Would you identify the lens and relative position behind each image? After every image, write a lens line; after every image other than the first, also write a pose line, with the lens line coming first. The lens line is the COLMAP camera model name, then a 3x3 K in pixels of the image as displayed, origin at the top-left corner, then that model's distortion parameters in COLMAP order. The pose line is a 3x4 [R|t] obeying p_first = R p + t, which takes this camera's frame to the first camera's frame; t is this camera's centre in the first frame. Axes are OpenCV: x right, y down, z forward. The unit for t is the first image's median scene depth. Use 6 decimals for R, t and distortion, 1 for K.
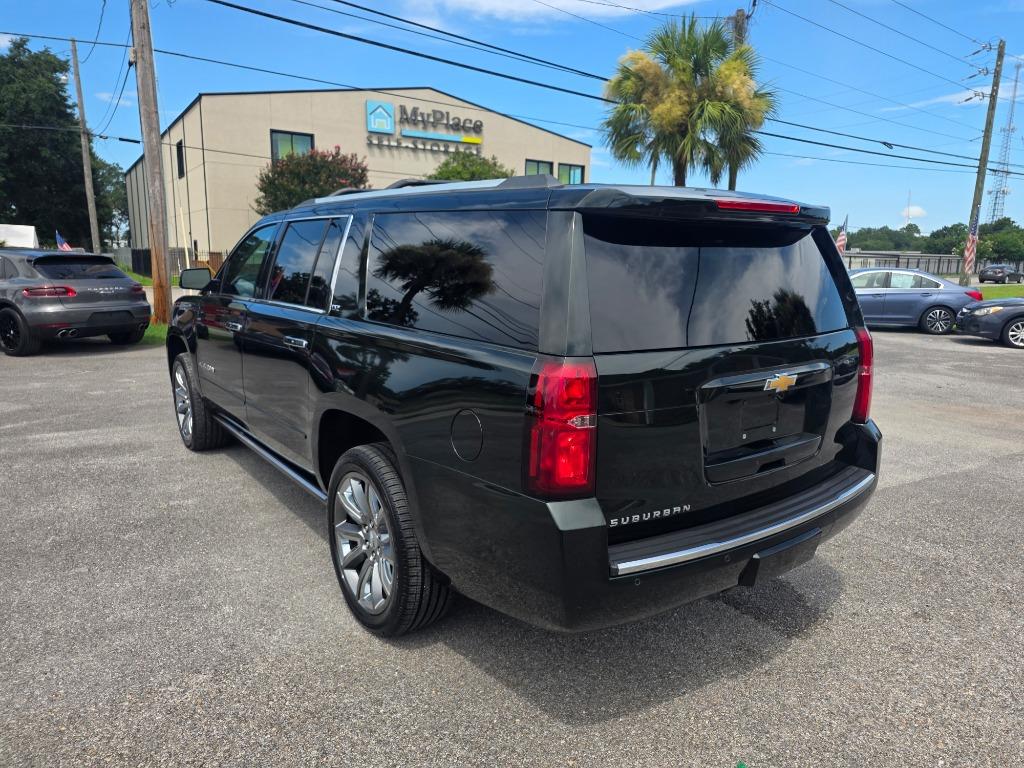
lens RADIAL K [[684.0, 0, 523.2], [0, 684.0, 392.0], [0, 0, 1]] dist [0.041996, -0.028270]
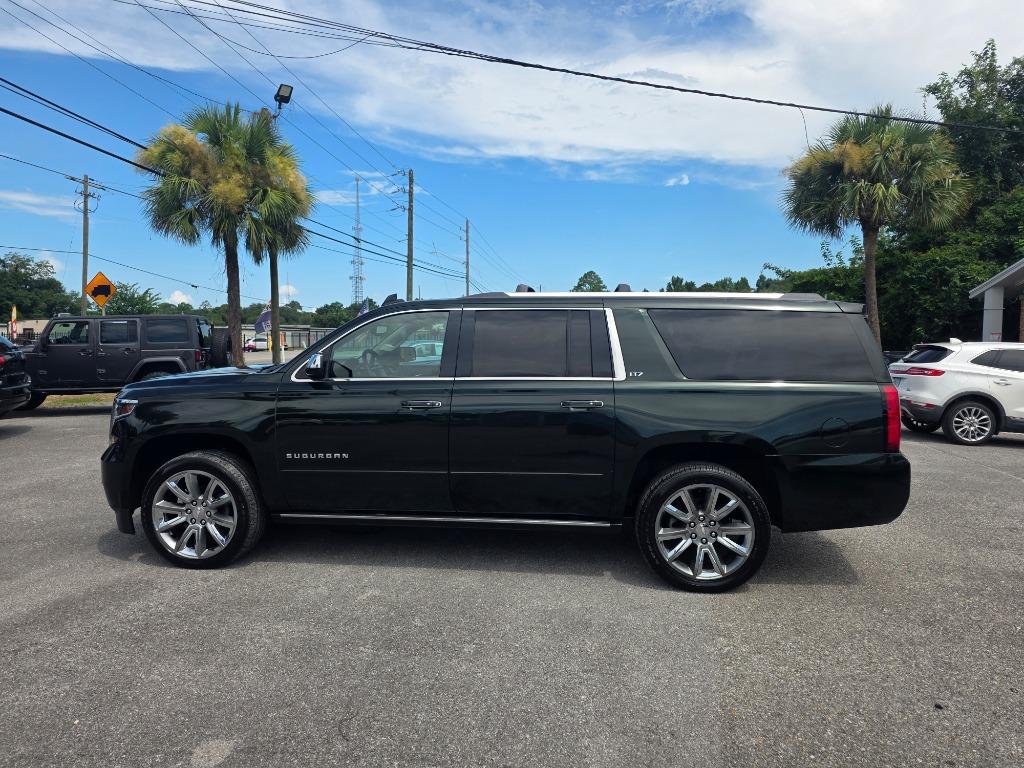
lens RADIAL K [[684.0, 0, 516.3], [0, 684.0, 381.1], [0, 0, 1]] dist [0.041996, -0.028270]
pose [[0.678853, -0.061225, 0.731718, -0.105700], [0.147974, 0.987480, -0.054657, -0.005264], [-0.719210, 0.145379, 0.679413, 0.017600]]
